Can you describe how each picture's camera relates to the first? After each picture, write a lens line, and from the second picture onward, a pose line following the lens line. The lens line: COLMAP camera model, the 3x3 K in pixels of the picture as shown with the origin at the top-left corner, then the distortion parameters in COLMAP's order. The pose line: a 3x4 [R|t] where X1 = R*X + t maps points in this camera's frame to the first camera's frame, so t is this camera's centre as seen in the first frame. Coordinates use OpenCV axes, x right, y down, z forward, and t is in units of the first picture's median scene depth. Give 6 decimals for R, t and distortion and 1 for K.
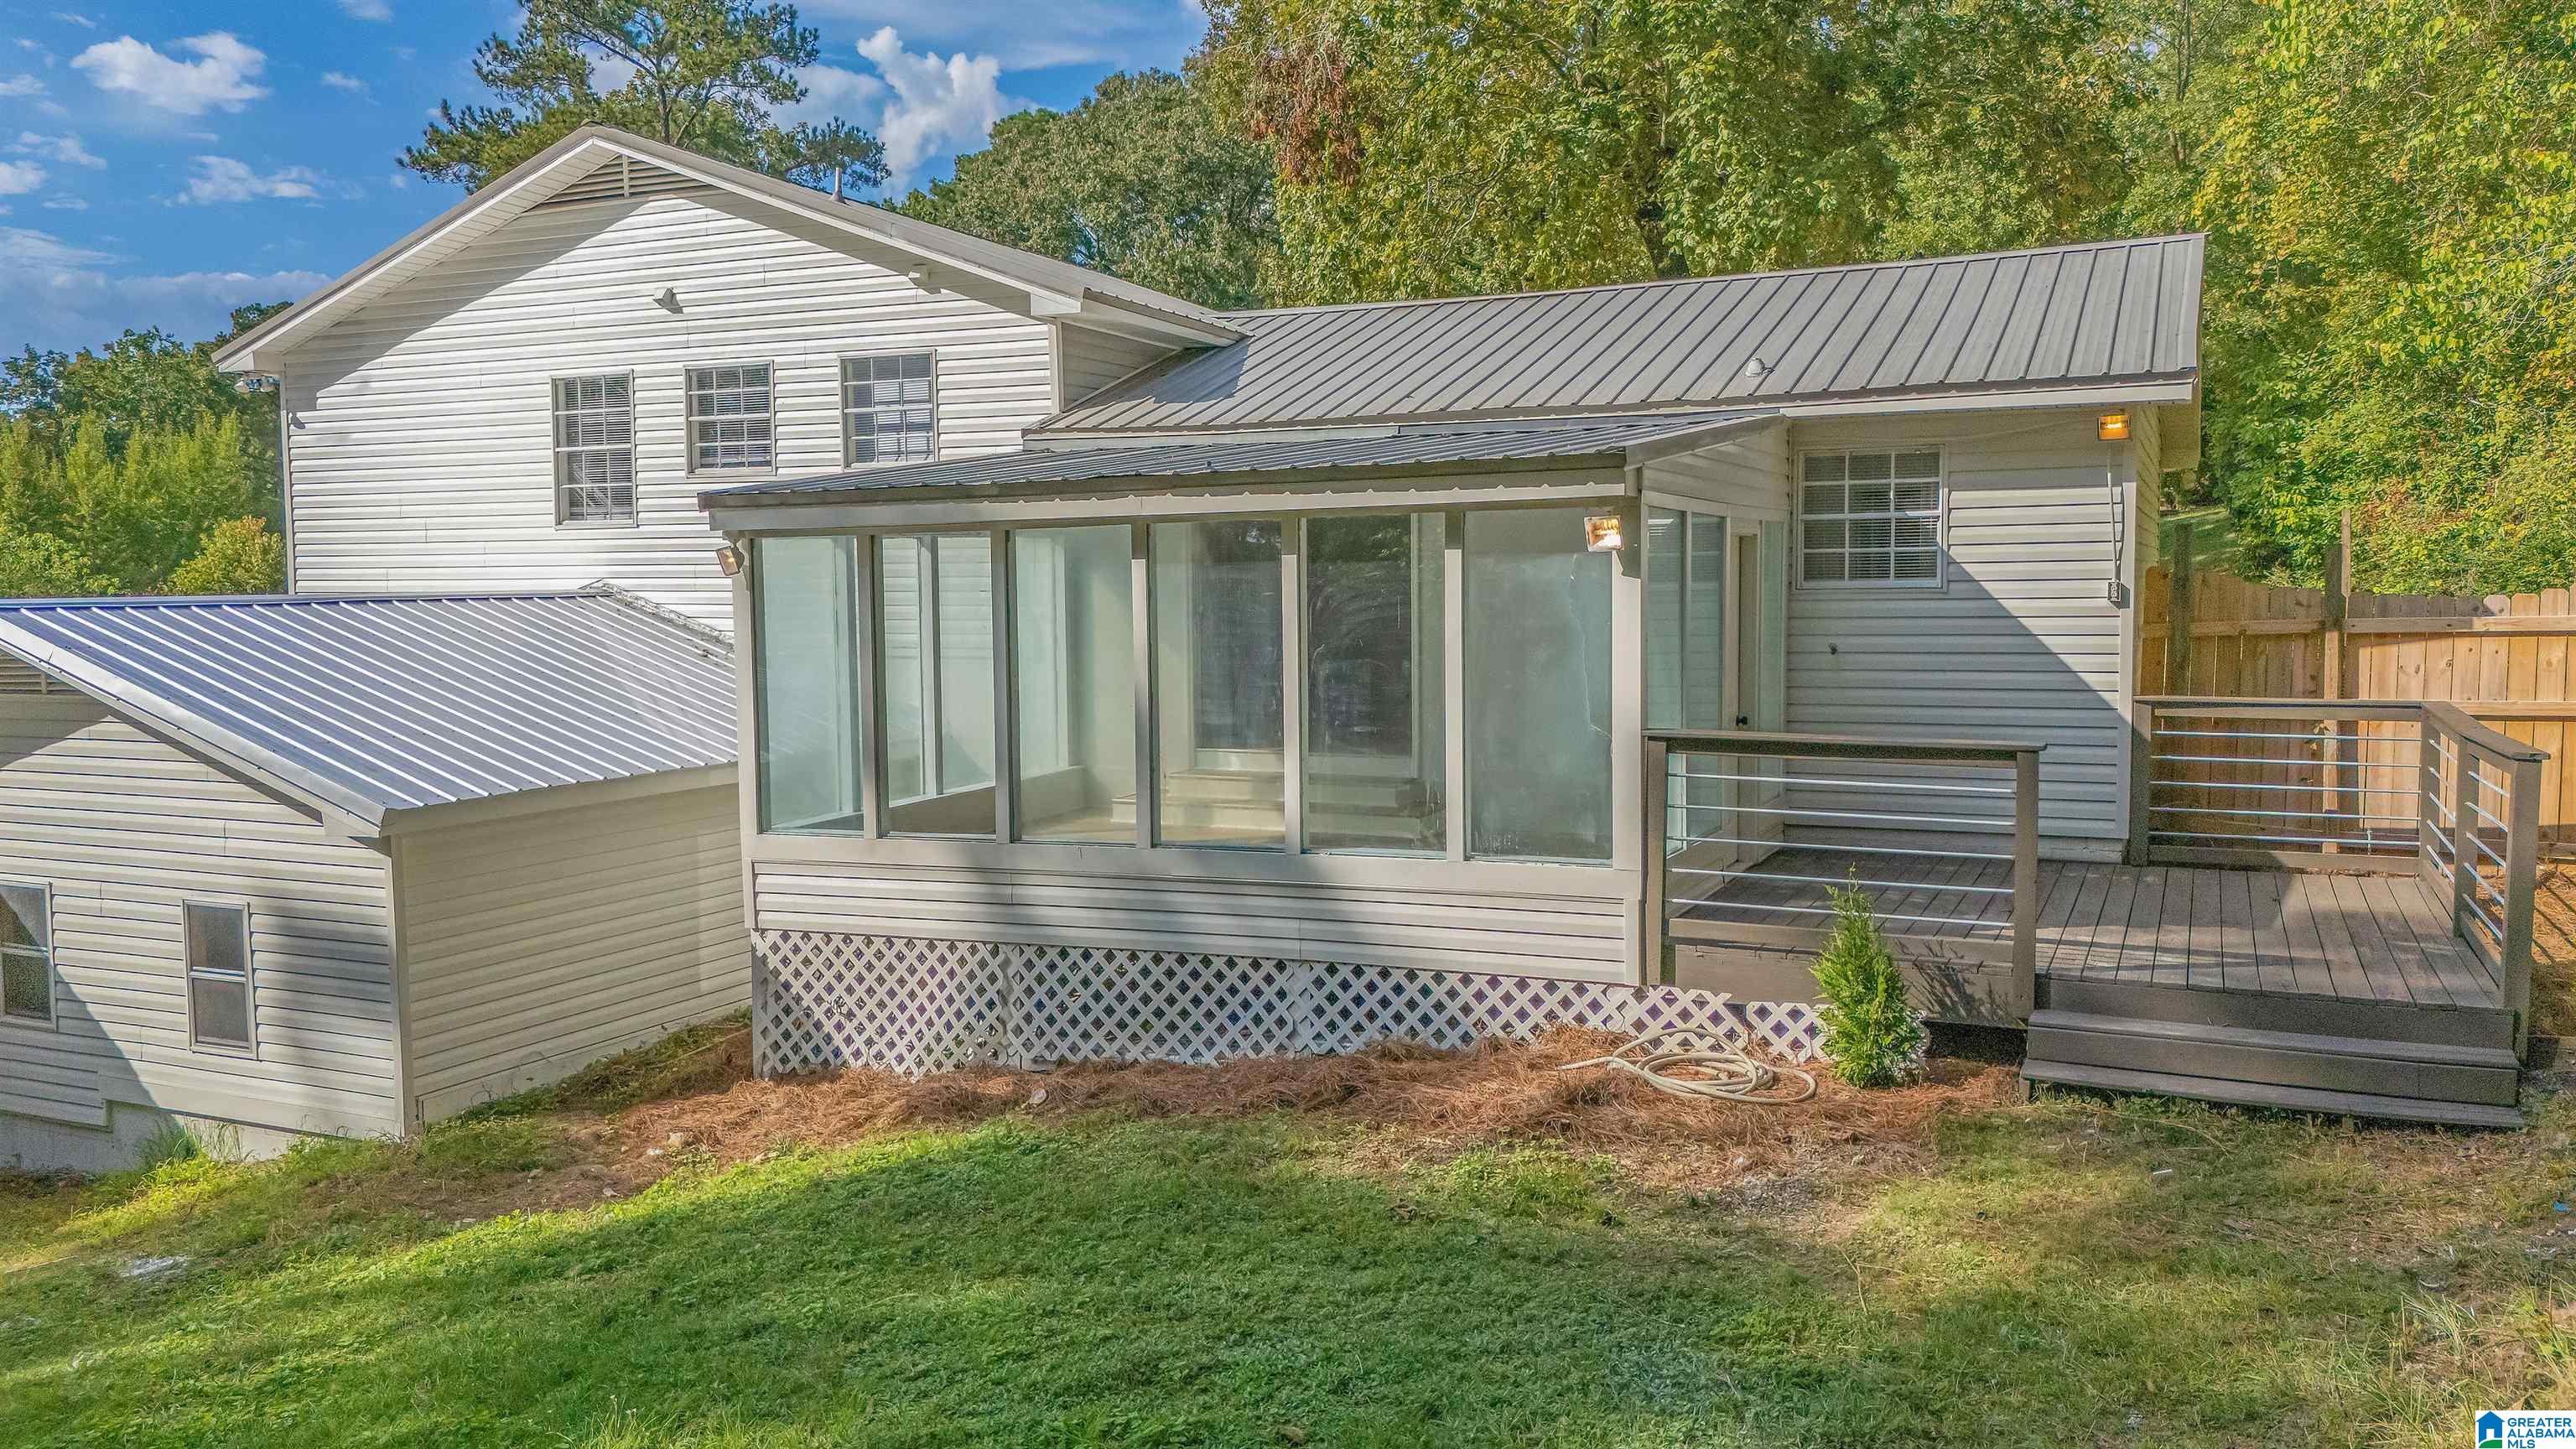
lens RADIAL K [[1918.8, 0, 1287.3], [0, 1918.8, 704.0], [0, 0, 1]] dist [0.169156, -0.286970]
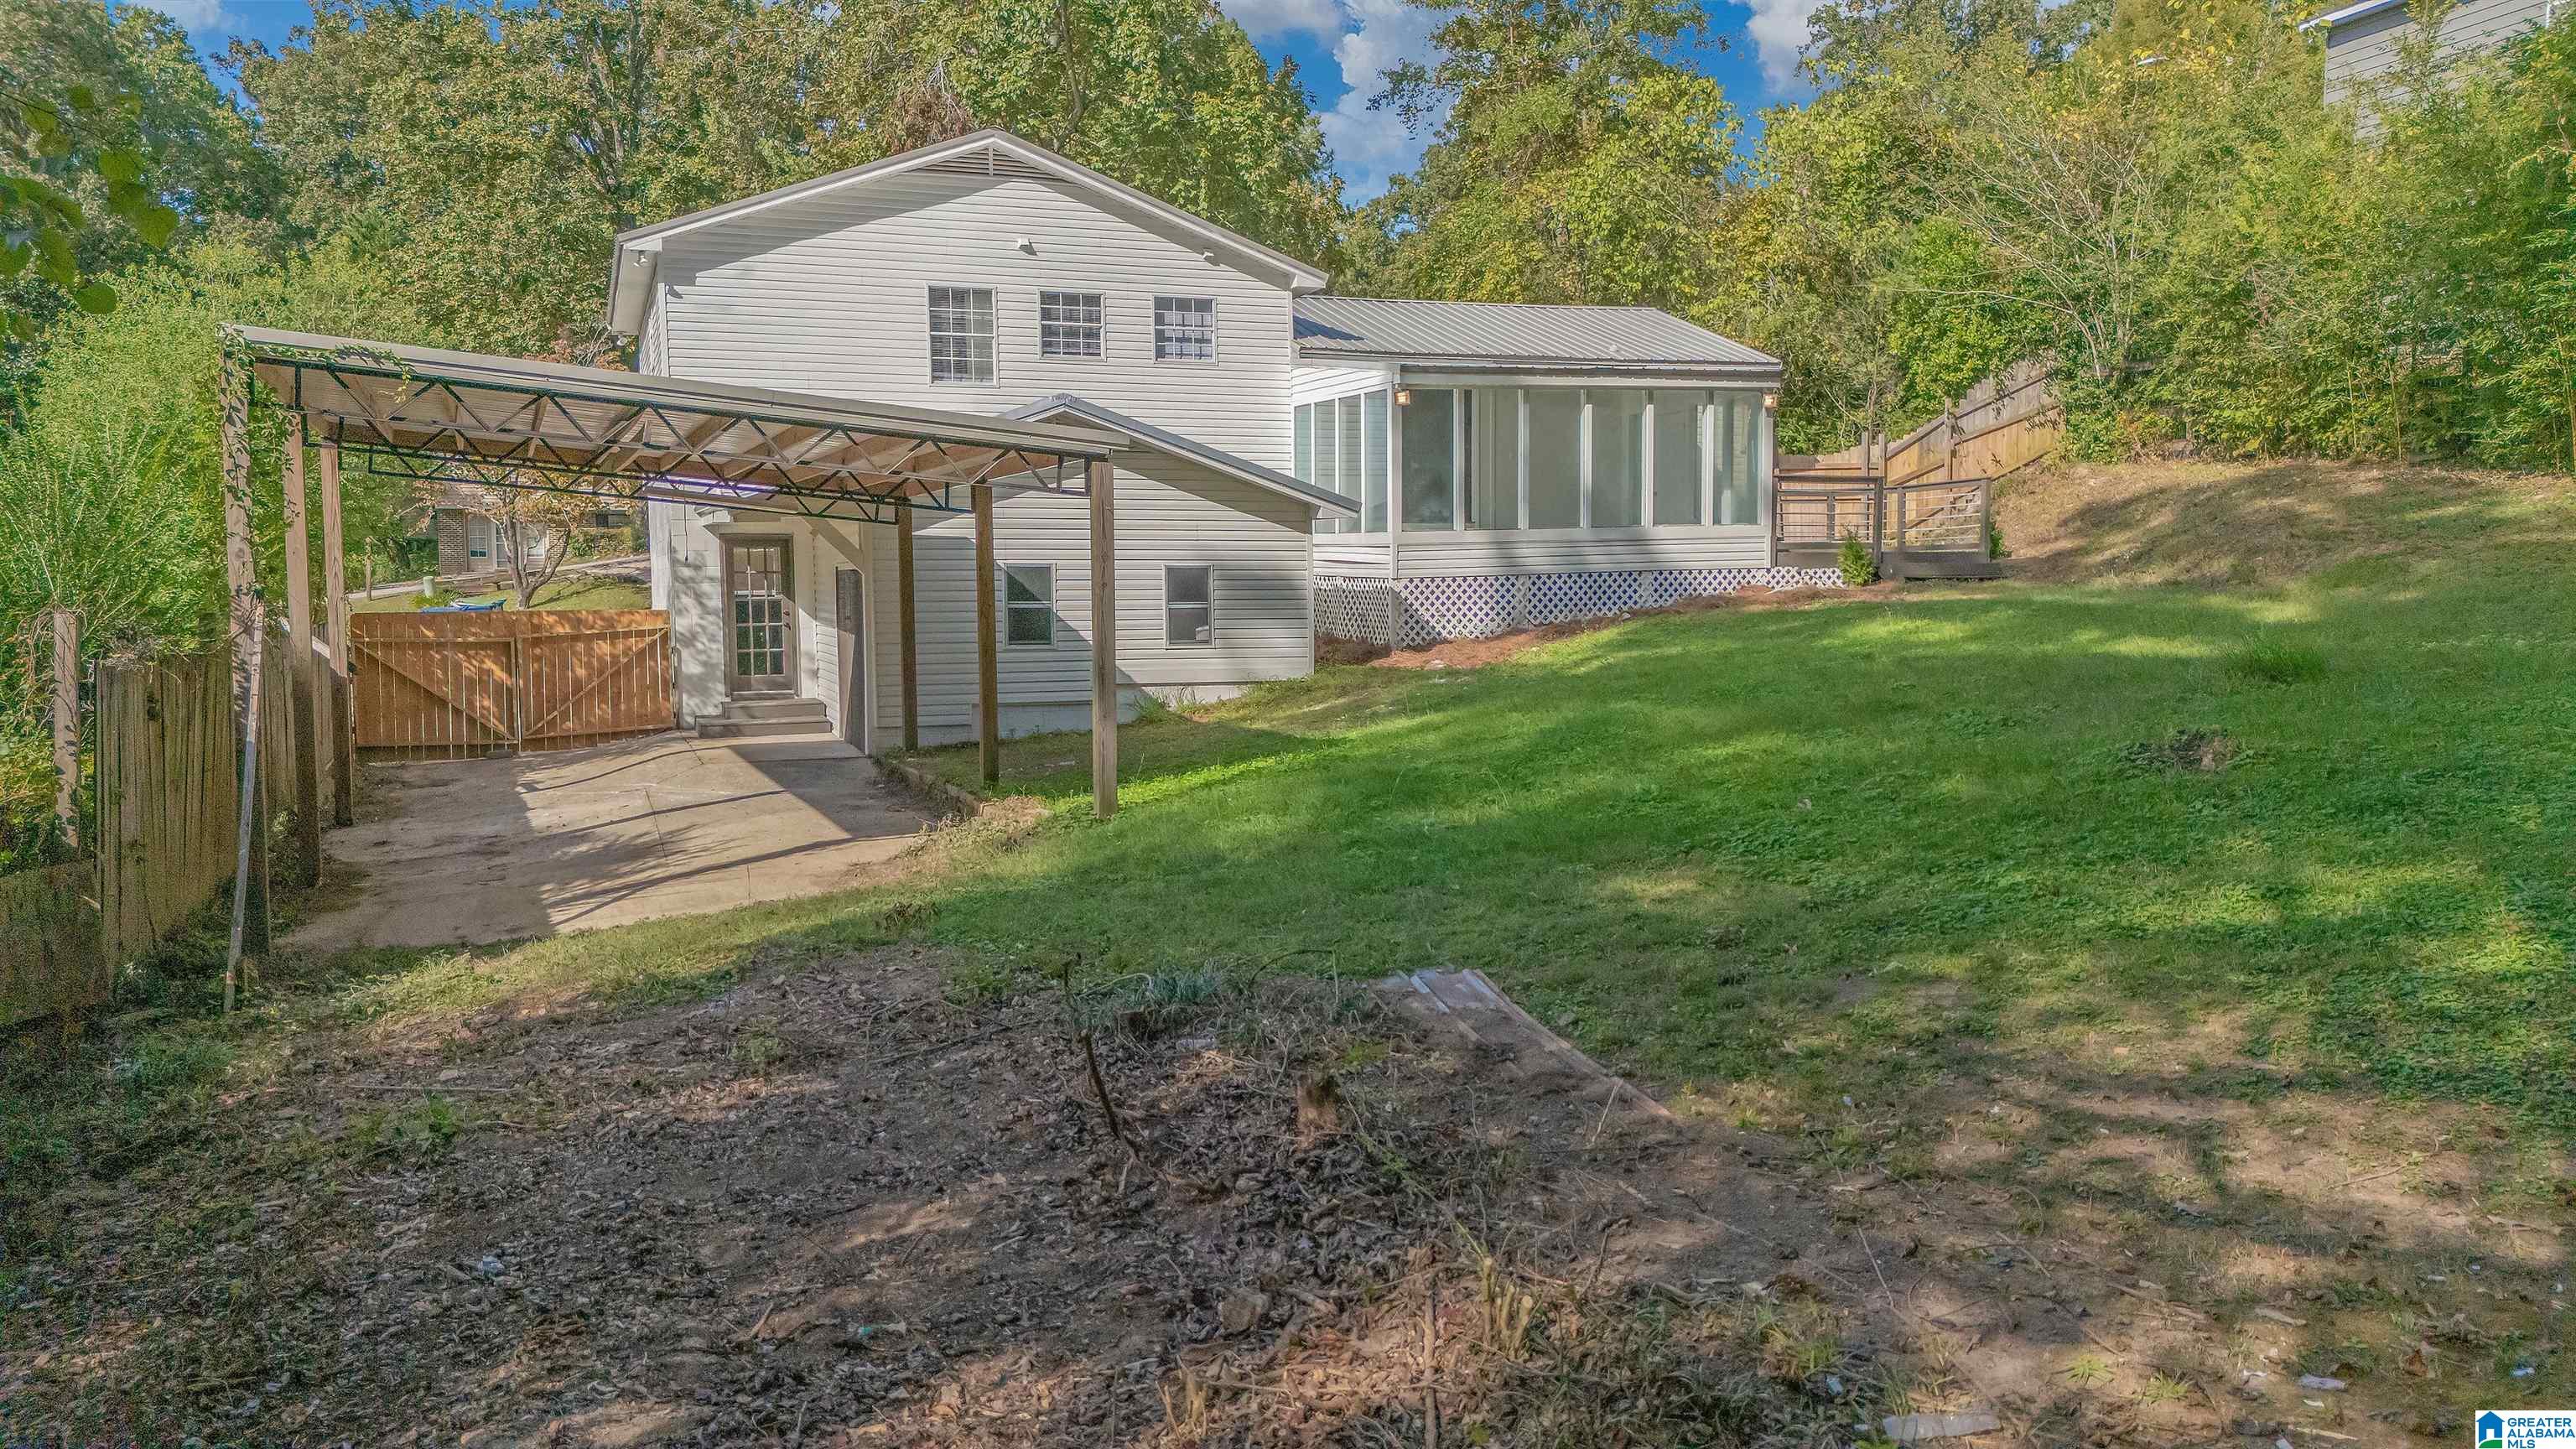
lens RADIAL K [[1855.0, 0, 1297.4], [0, 1855.0, 711.2], [0, 0, 1]] dist [0.139382, -0.167924]
pose [[0.704724, -0.047452, 0.707893, -1.768463], [0.046501, 0.998705, 0.020653, 0.212569], [-0.707956, 0.018364, 0.706017, -0.325658]]
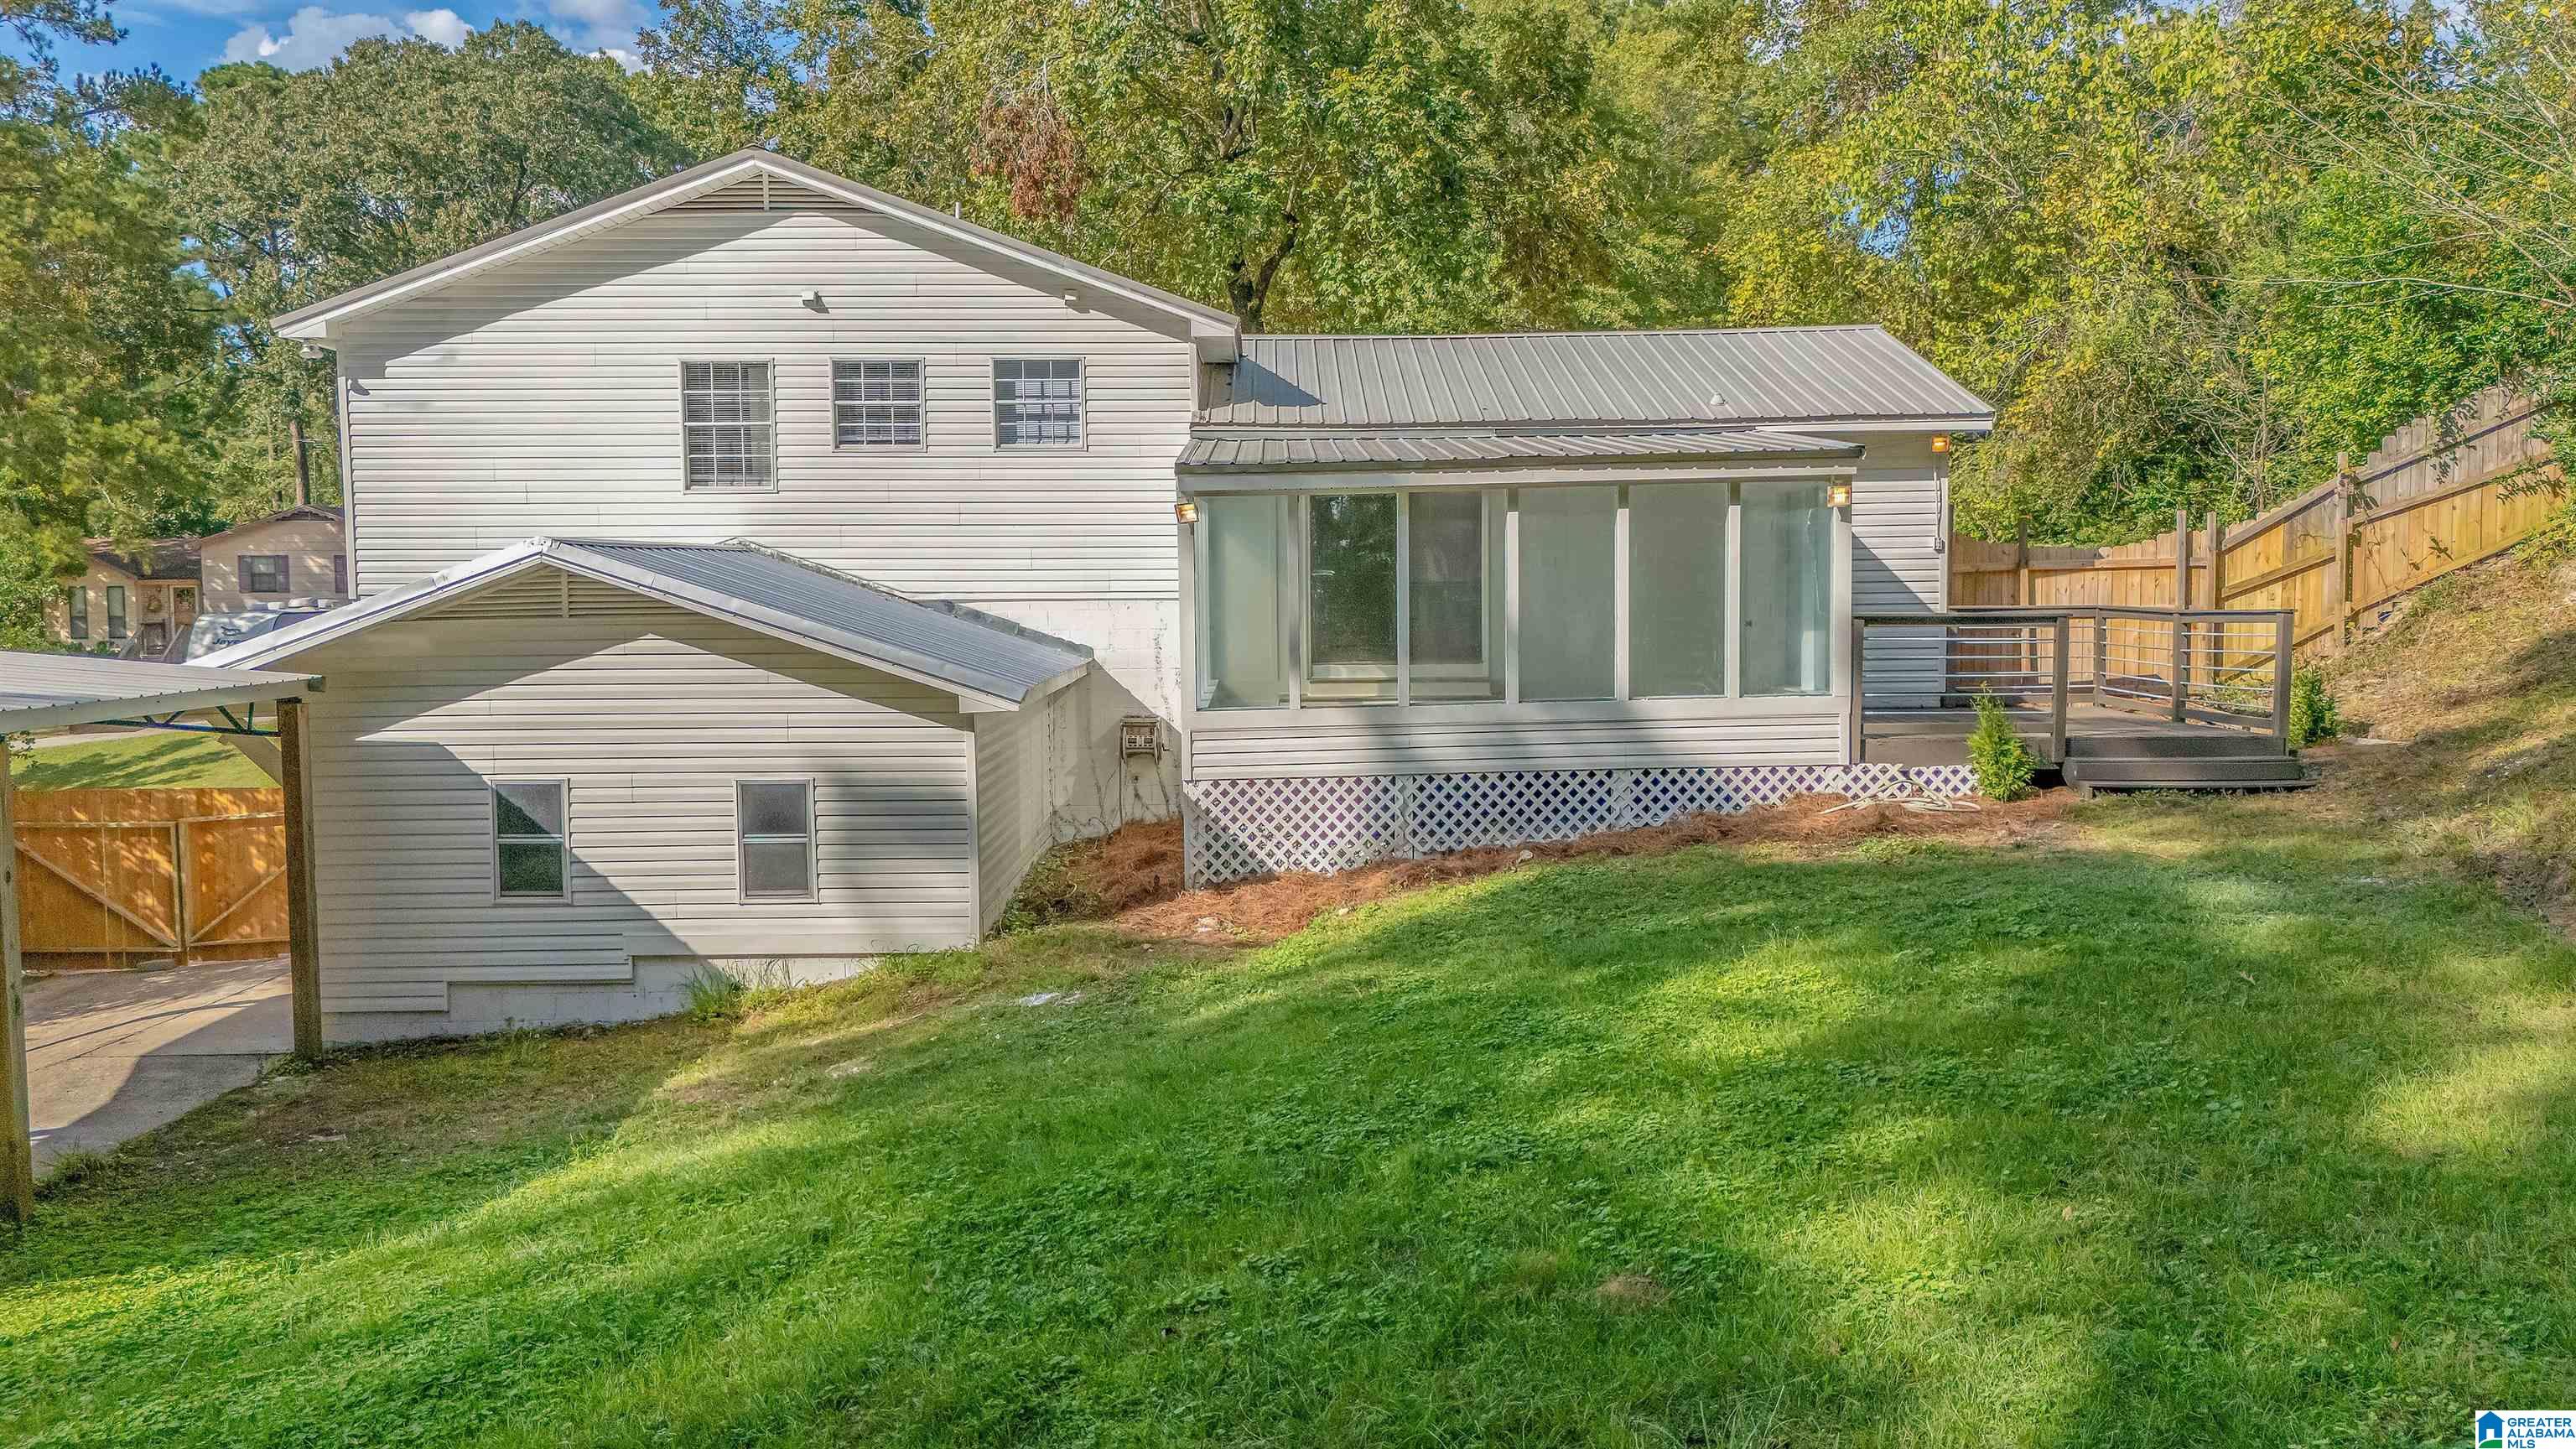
lens RADIAL K [[1918.8, 0, 1287.3], [0, 1918.8, 704.0], [0, 0, 1]] dist [0.169156, -0.286970]
pose [[0.902587, -0.026279, 0.429706, -0.799388], [0.028517, 0.999593, 0.001232, 0.061847], [-0.429563, 0.011142, 0.902968, -0.262296]]
